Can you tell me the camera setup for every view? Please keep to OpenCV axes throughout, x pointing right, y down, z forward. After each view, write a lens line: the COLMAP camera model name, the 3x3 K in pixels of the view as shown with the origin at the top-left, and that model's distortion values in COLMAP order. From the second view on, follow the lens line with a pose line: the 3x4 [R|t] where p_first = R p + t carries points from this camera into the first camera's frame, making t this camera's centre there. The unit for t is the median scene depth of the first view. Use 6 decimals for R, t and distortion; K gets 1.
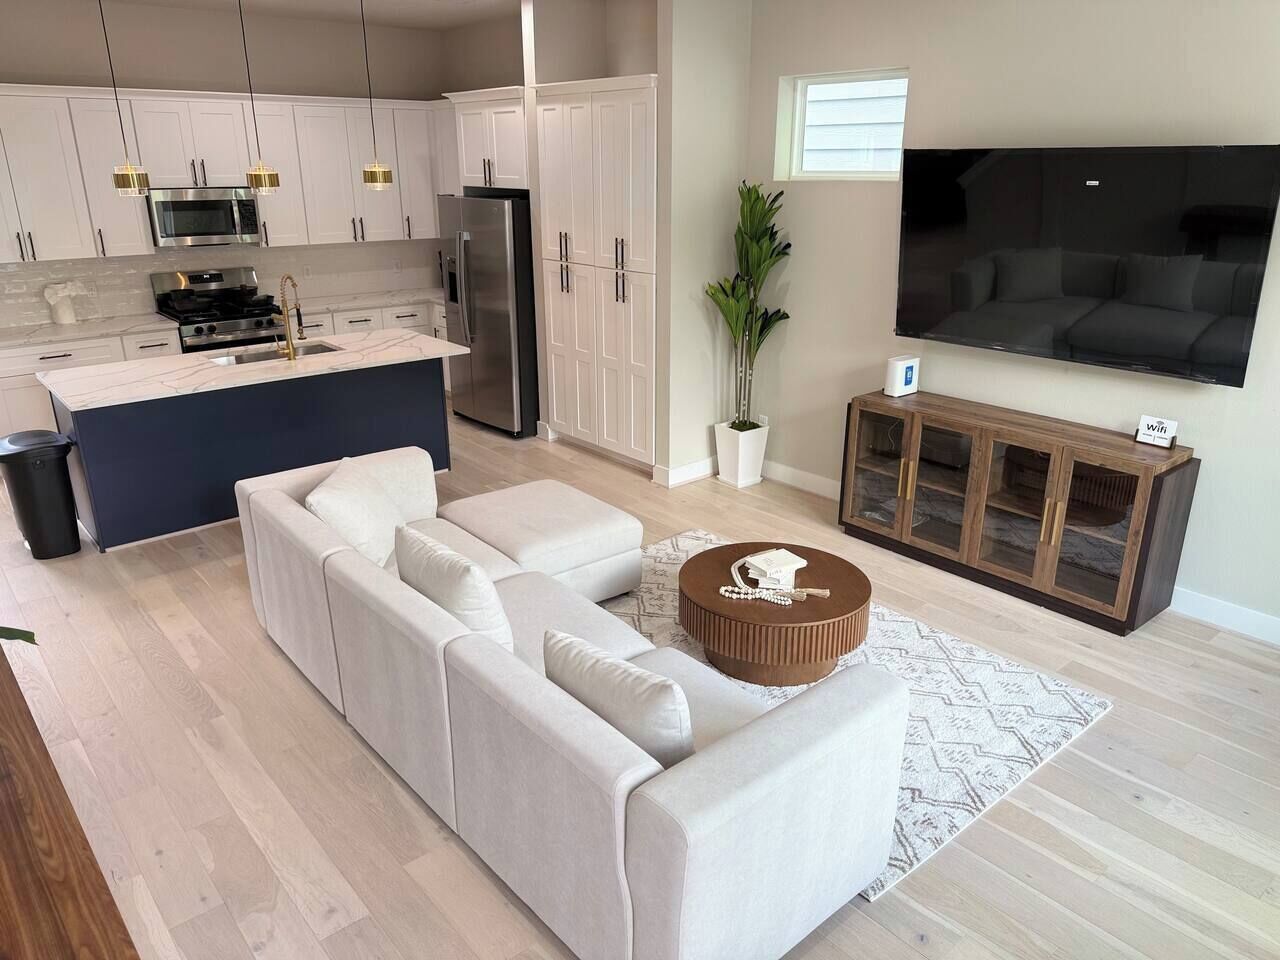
lens RADIAL K [[917.8, 0, 641.0], [0, 917.8, 479.5], [0, 0, 1]] dist [-0.000510, -0.000543]
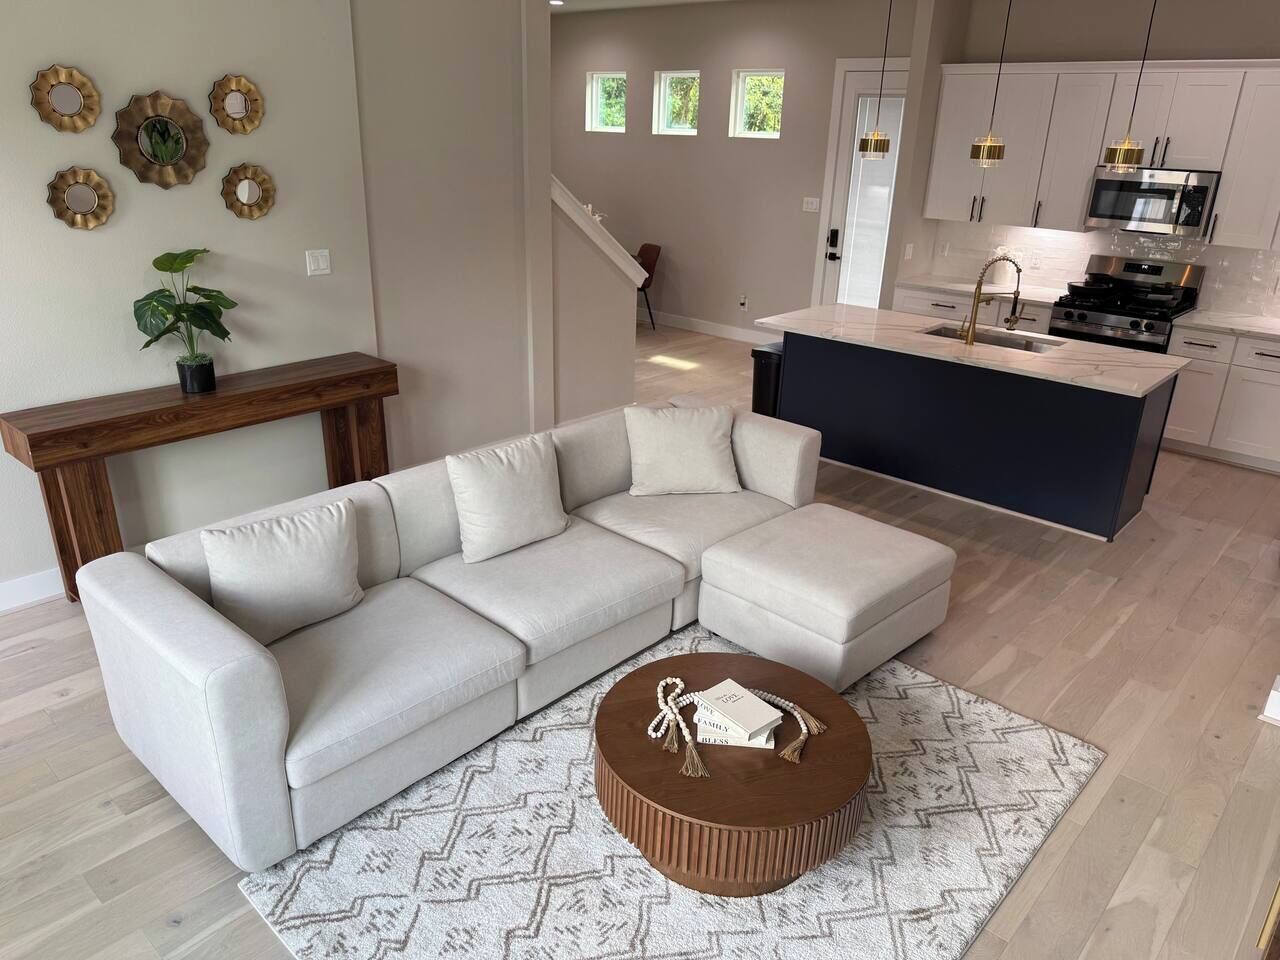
lens RADIAL K [[917.8, 0, 641.4], [0, 917.8, 481.1], [0, 0, 1]] dist [-0.000510, -0.000543]
pose [[0.121572, 0.370330, -0.920910, 0.542830], [-0.362832, 0.880164, 0.306046, -0.187978], [0.923890, 0.296929, 0.241370, 0.545175]]
